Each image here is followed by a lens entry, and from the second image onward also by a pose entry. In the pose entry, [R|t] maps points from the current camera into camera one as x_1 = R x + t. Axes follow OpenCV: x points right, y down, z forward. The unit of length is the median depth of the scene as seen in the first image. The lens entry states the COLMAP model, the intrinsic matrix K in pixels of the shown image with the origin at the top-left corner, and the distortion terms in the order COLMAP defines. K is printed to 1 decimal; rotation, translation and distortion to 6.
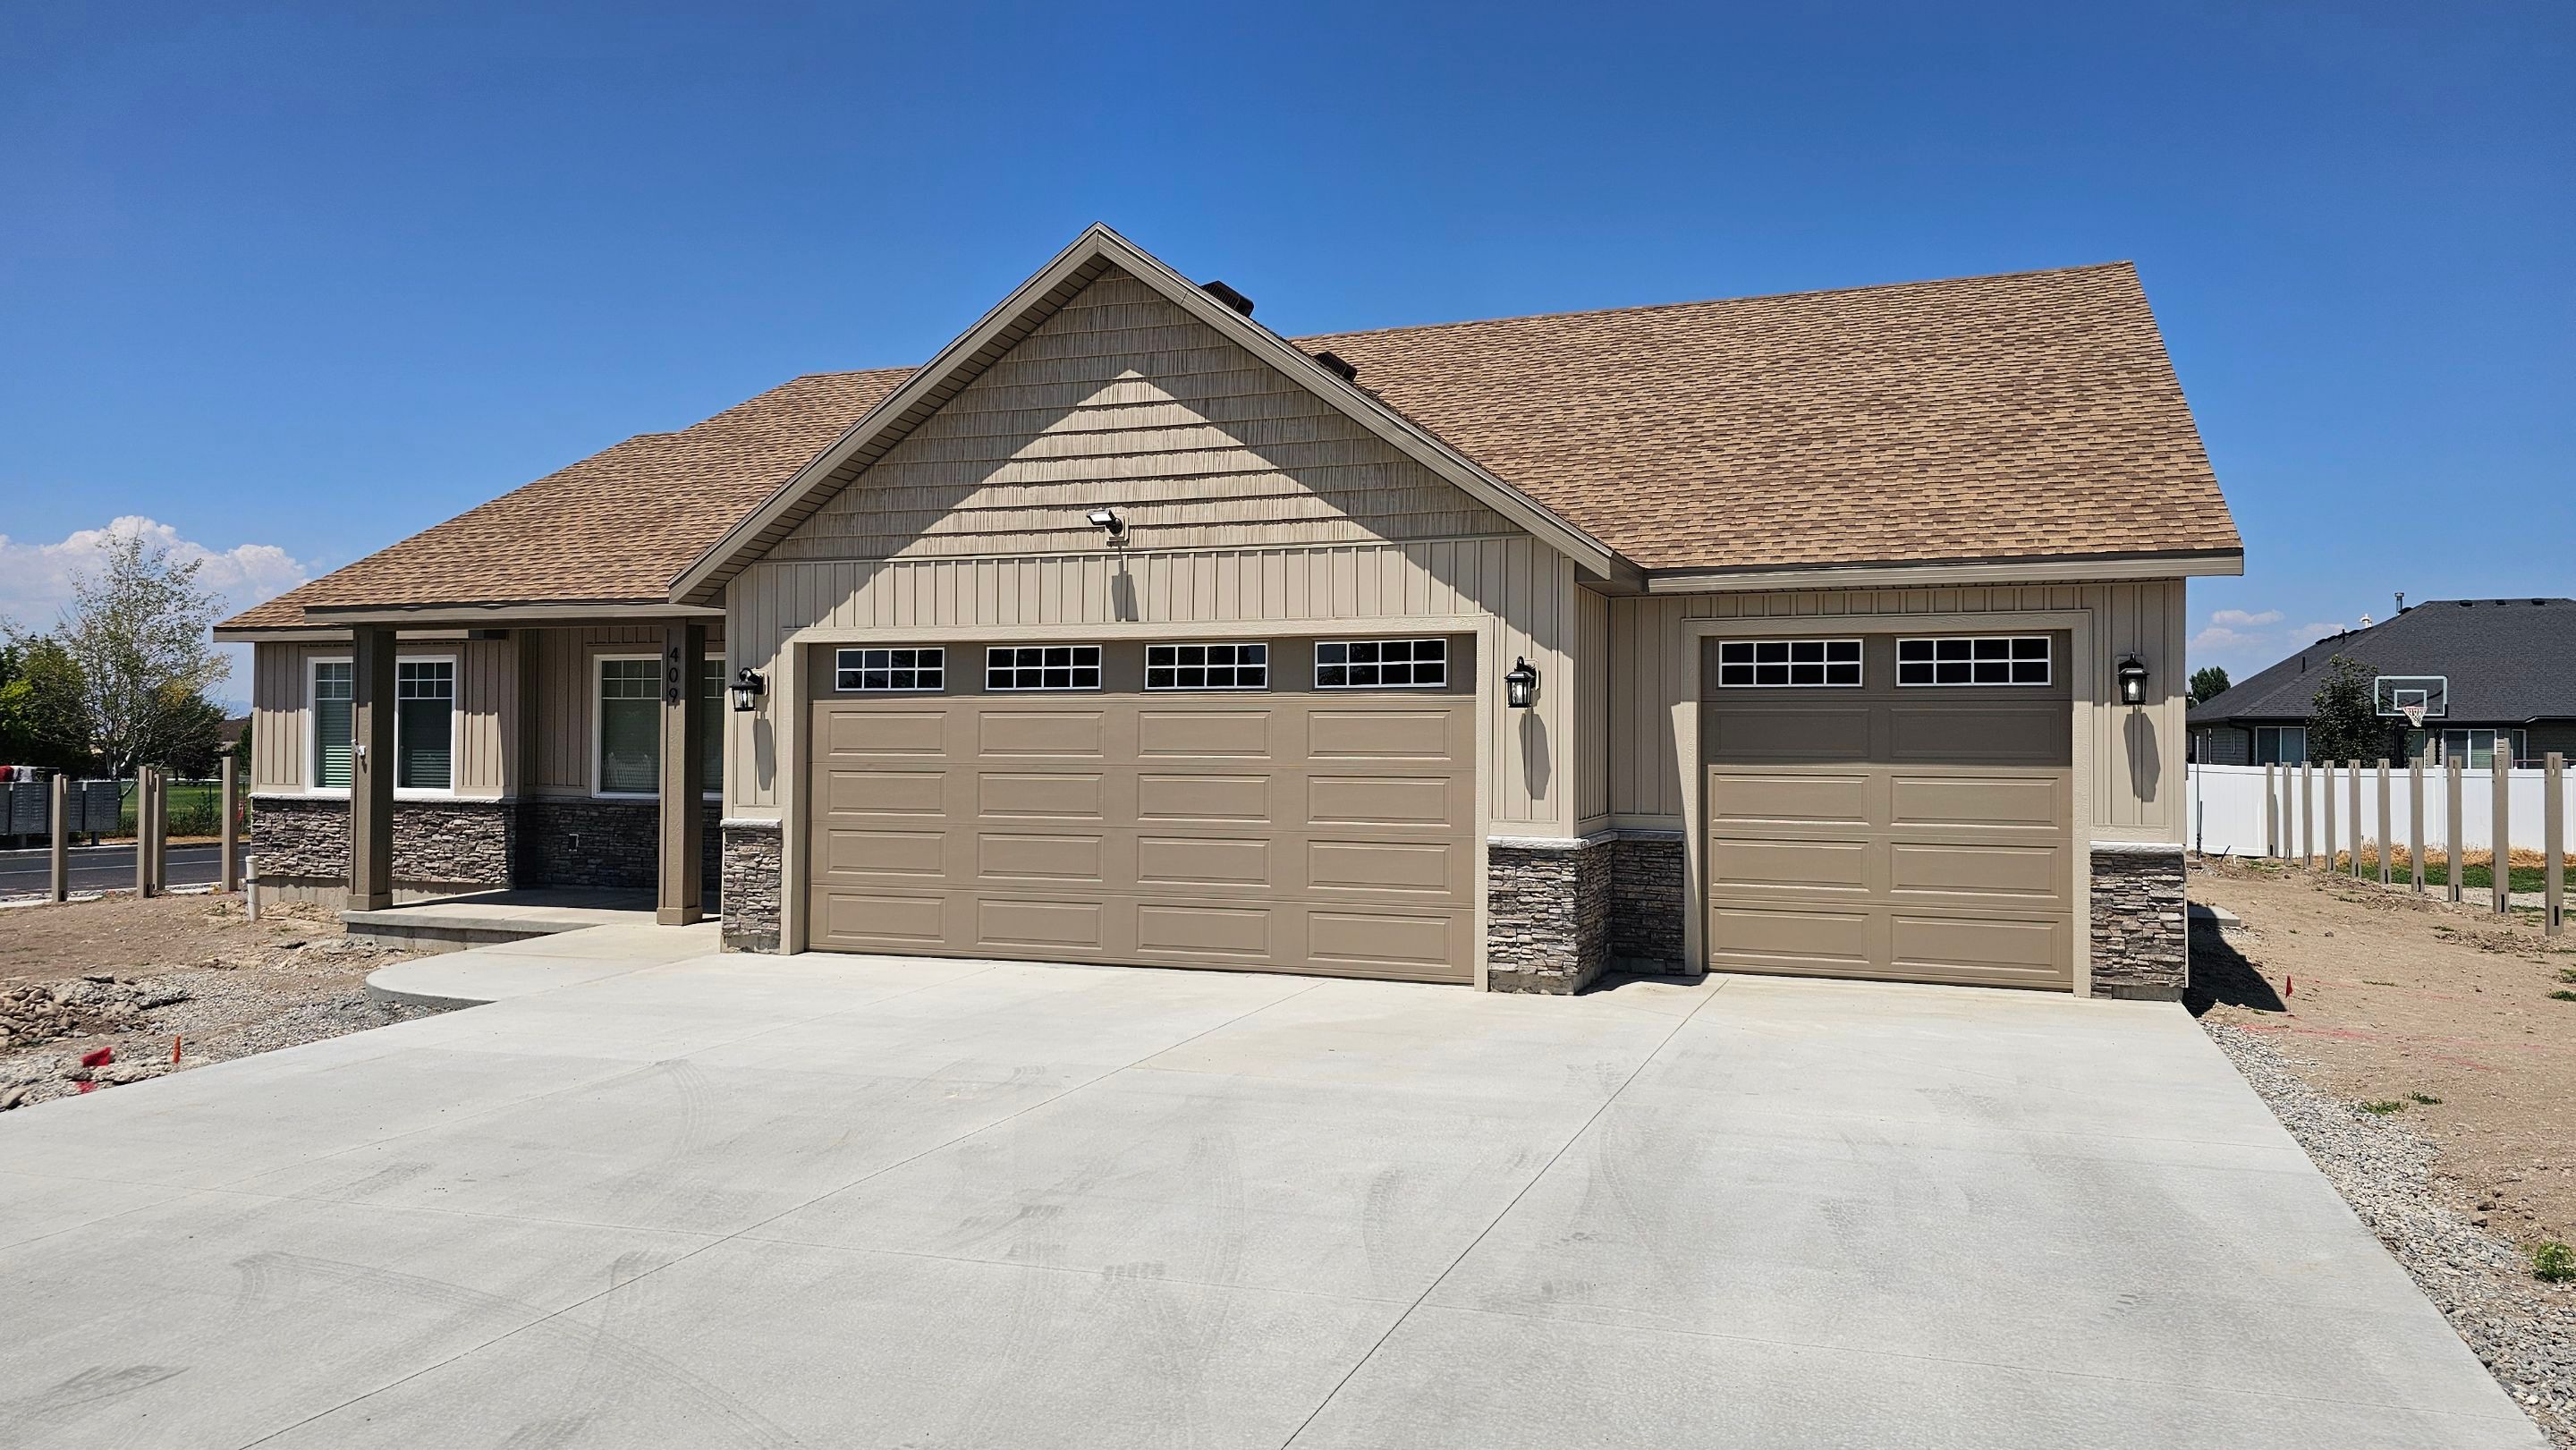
lens RADIAL K [[1694.3, 0, 1290.7], [0, 1694.3, 718.0], [0, 0, 1]] dist [0.037306, -0.001635]
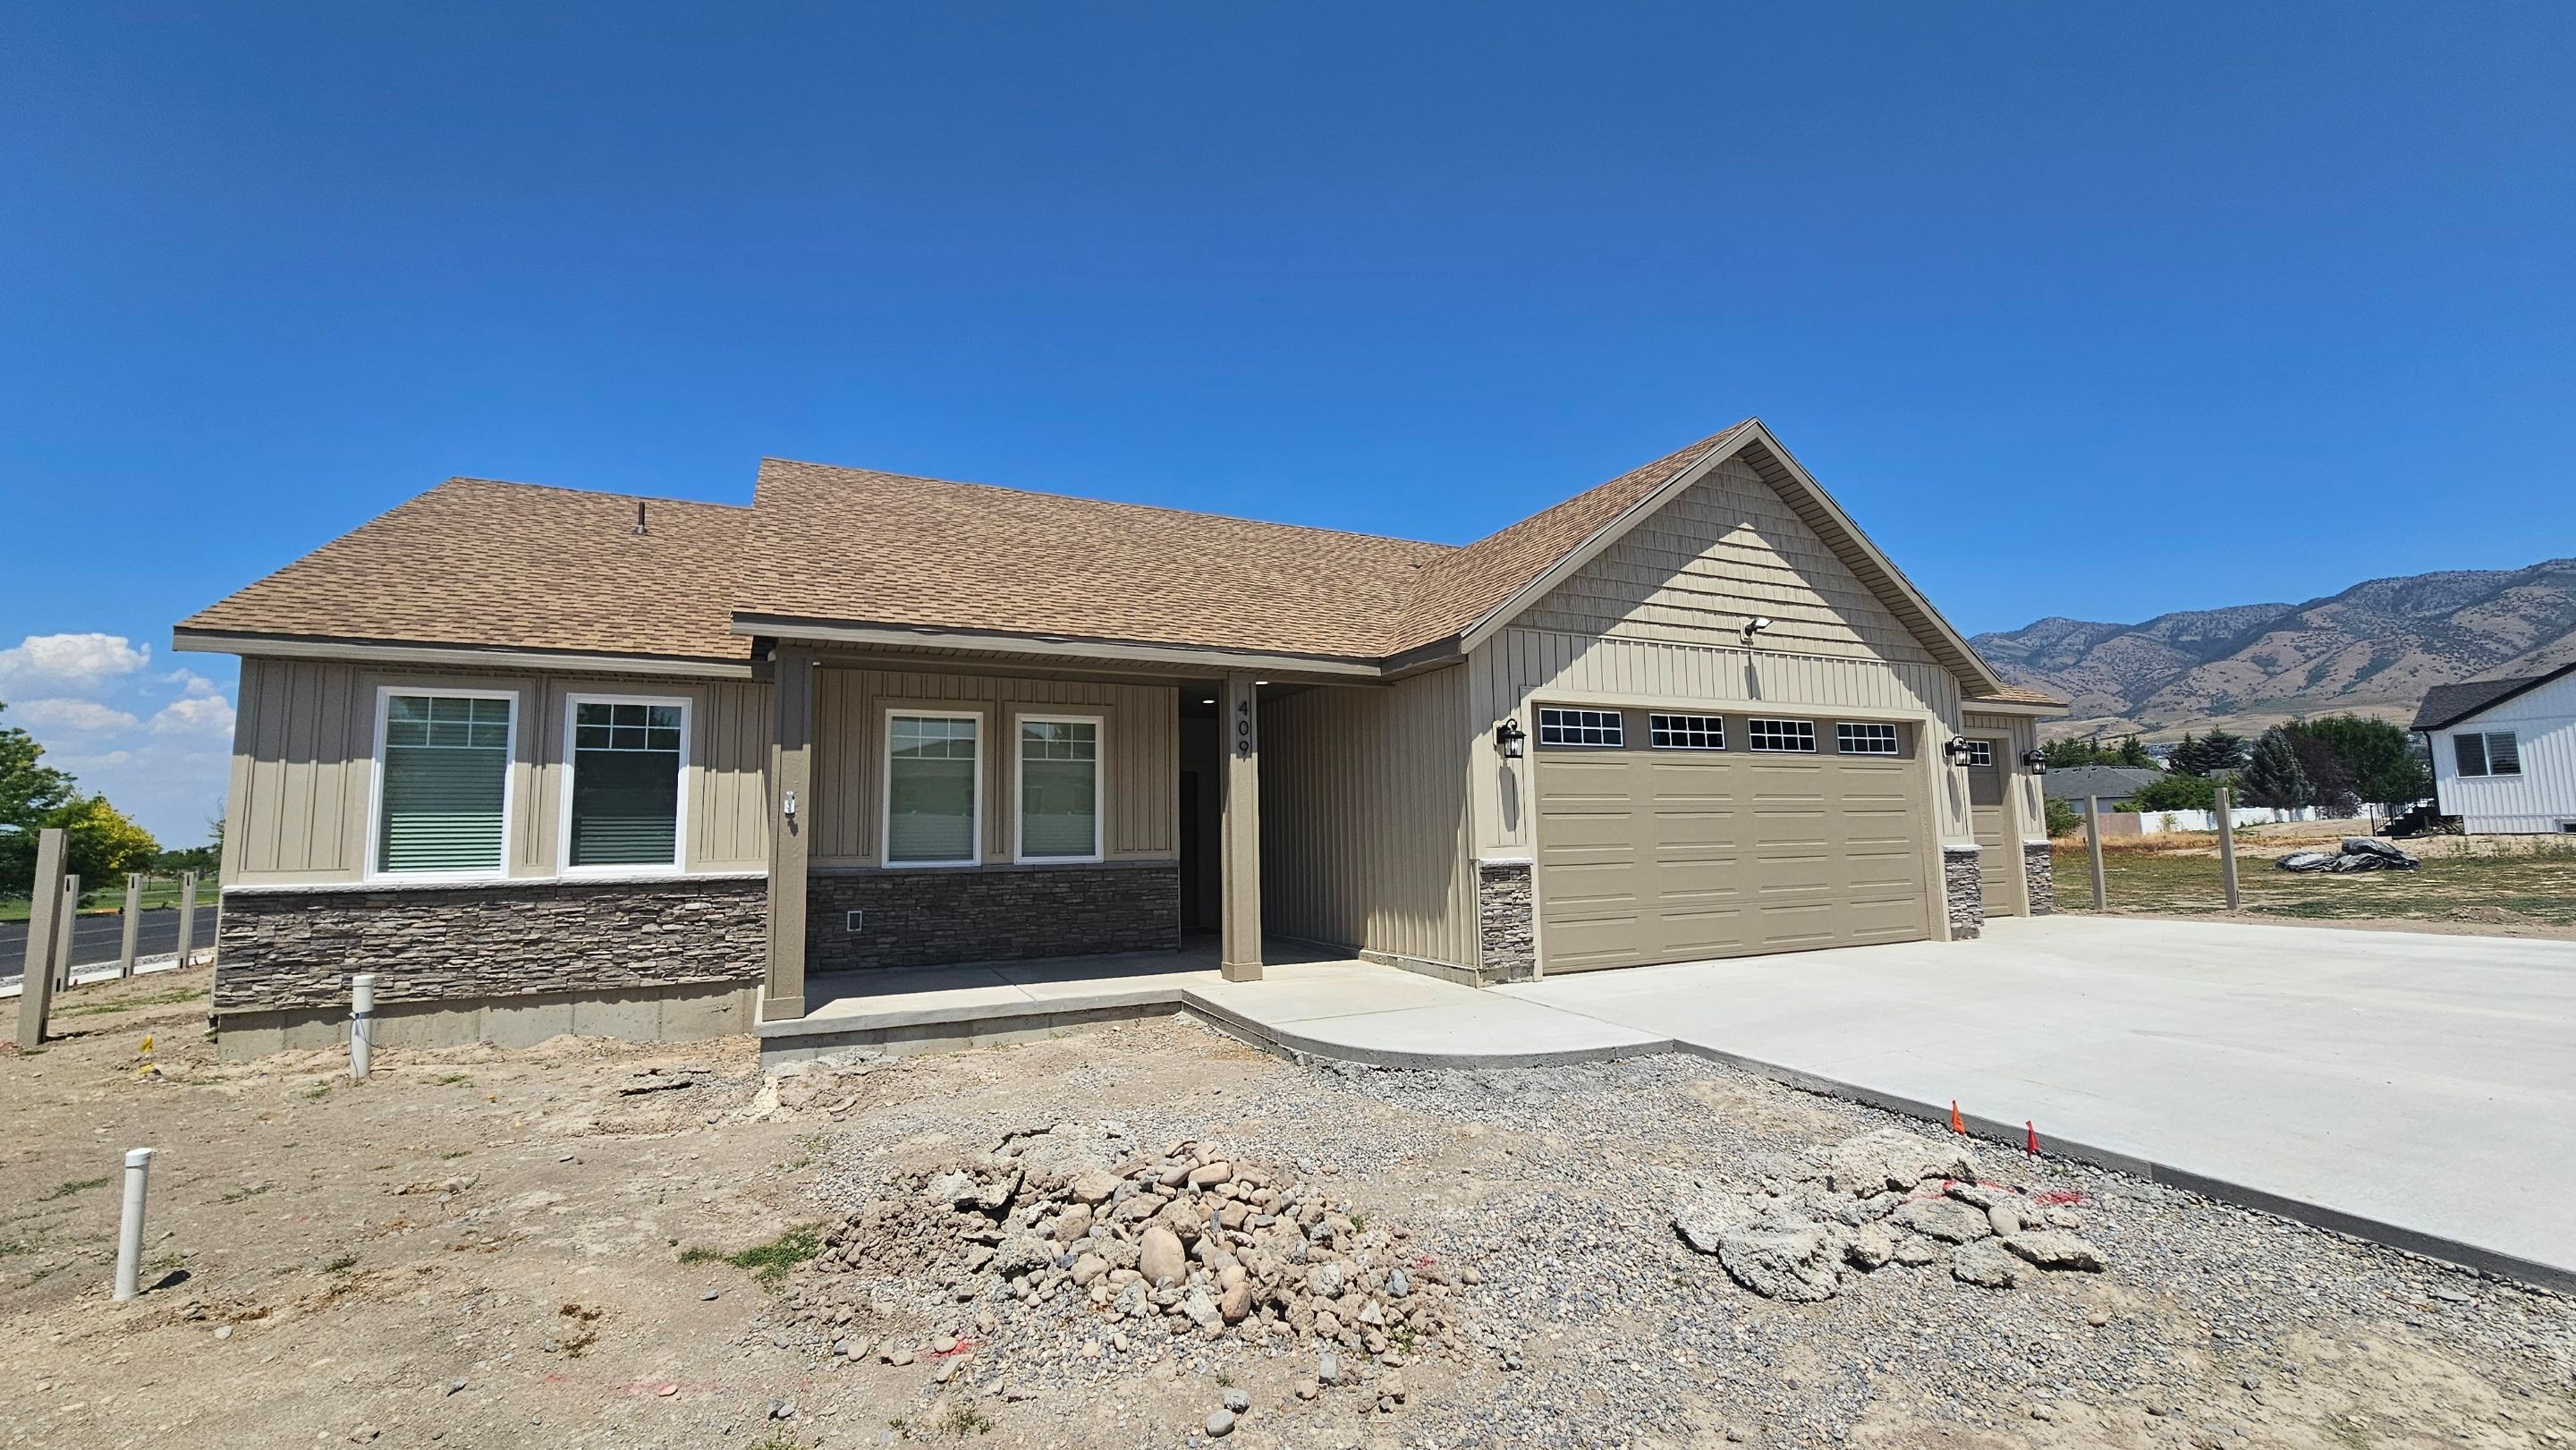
lens RADIAL K [[1055.3, 0, 1288.3], [0, 1055.3, 720.1], [0, 0, 1]] dist [0.001632, -0.000095]
pose [[0.697161, 0.063029, 0.714138, -0.924407], [0.011587, 0.995007, -0.099130, 0.038050], [-0.716820, 0.077385, 0.692950, 0.644155]]
